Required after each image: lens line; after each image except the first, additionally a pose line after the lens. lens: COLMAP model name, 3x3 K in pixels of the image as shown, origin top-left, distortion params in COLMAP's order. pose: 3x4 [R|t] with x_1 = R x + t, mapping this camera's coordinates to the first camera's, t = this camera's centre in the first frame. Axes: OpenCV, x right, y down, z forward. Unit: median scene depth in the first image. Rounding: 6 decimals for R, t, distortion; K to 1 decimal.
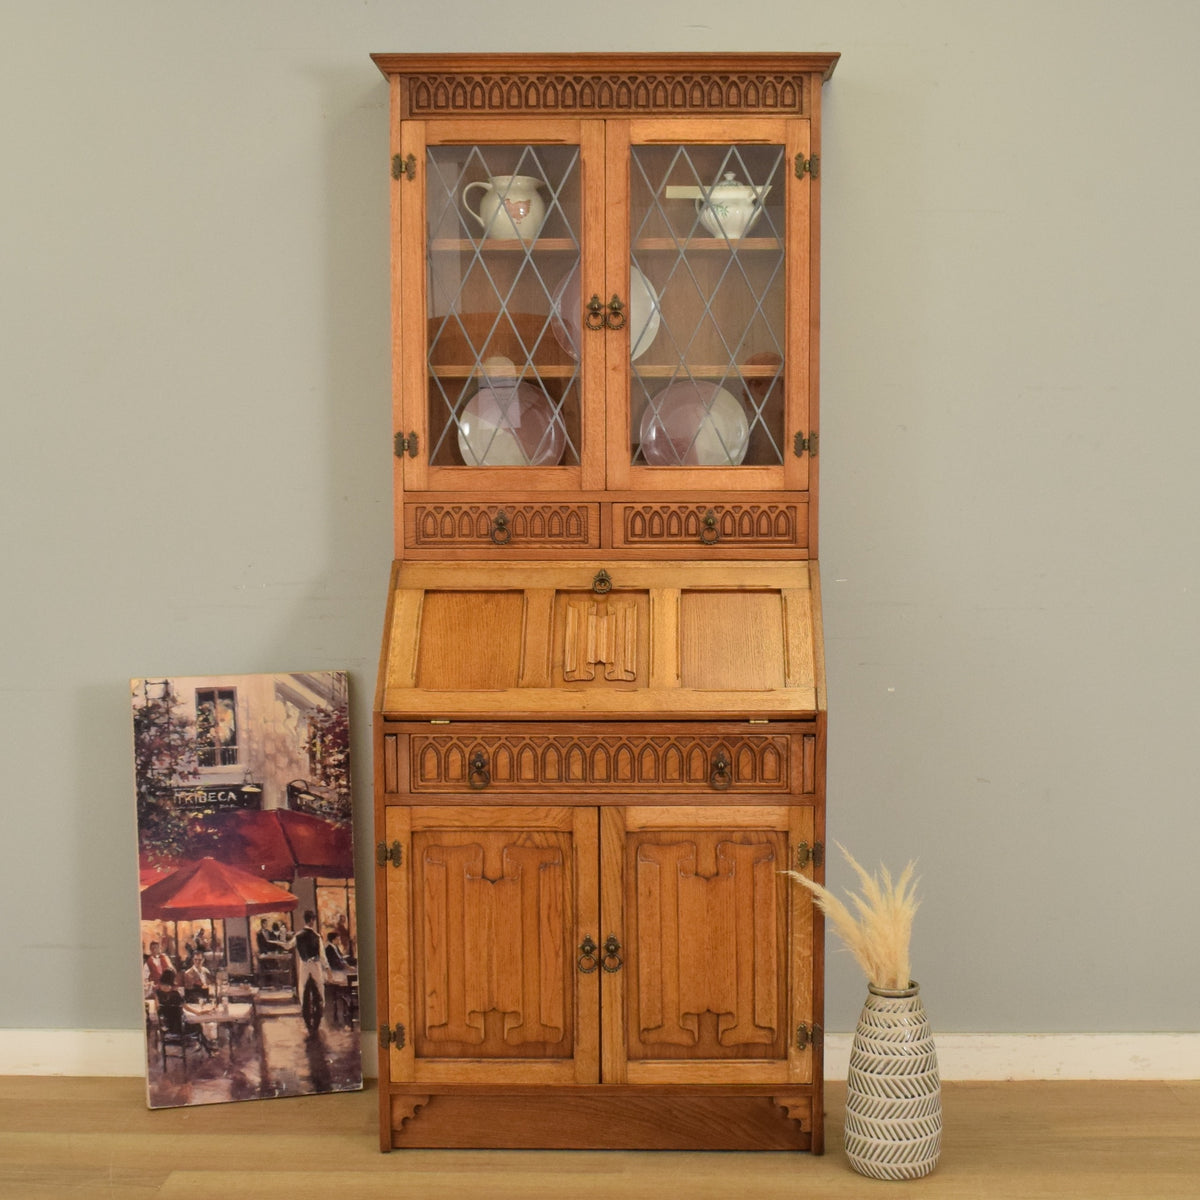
lens RADIAL K [[2003.5, 0, 650.7], [0, 2003.5, 682.5], [0, 0, 1]] dist [-0.101641, 0.000000]
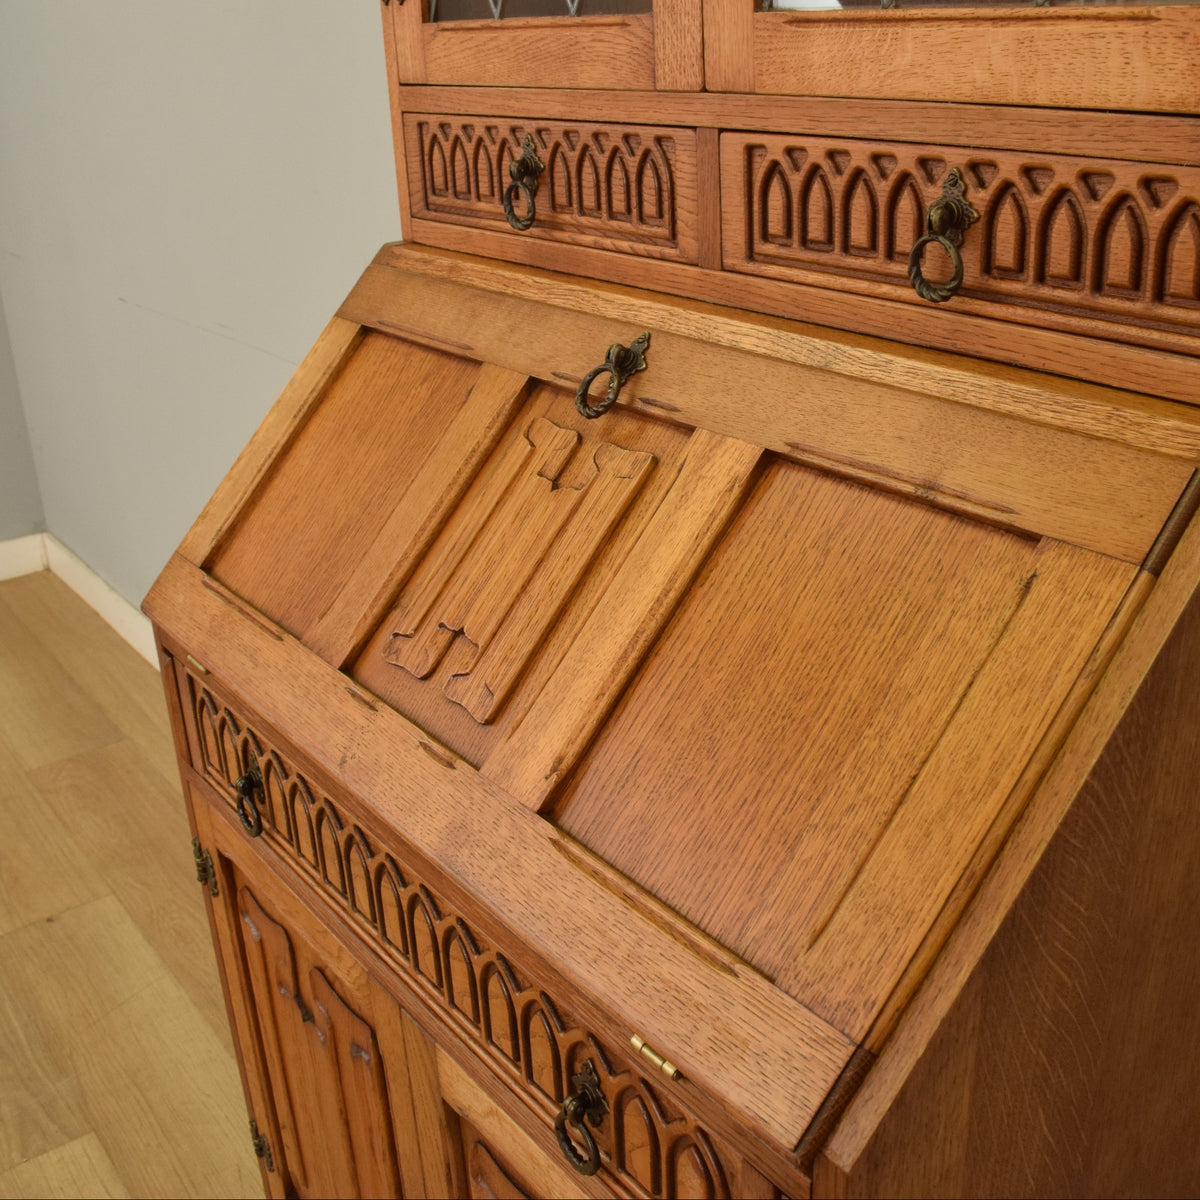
lens RADIAL K [[1397.5, 0, 609.8], [0, 1397.5, 593.0], [0, 0, 1]] dist [-0.095771, 0.000000]
pose [[0.610378, 0.287863, -0.737953, 0.161253], [-0.042841, 0.942262, 0.332125, -0.094868], [0.790951, -0.171107, 0.587468, 0.860074]]
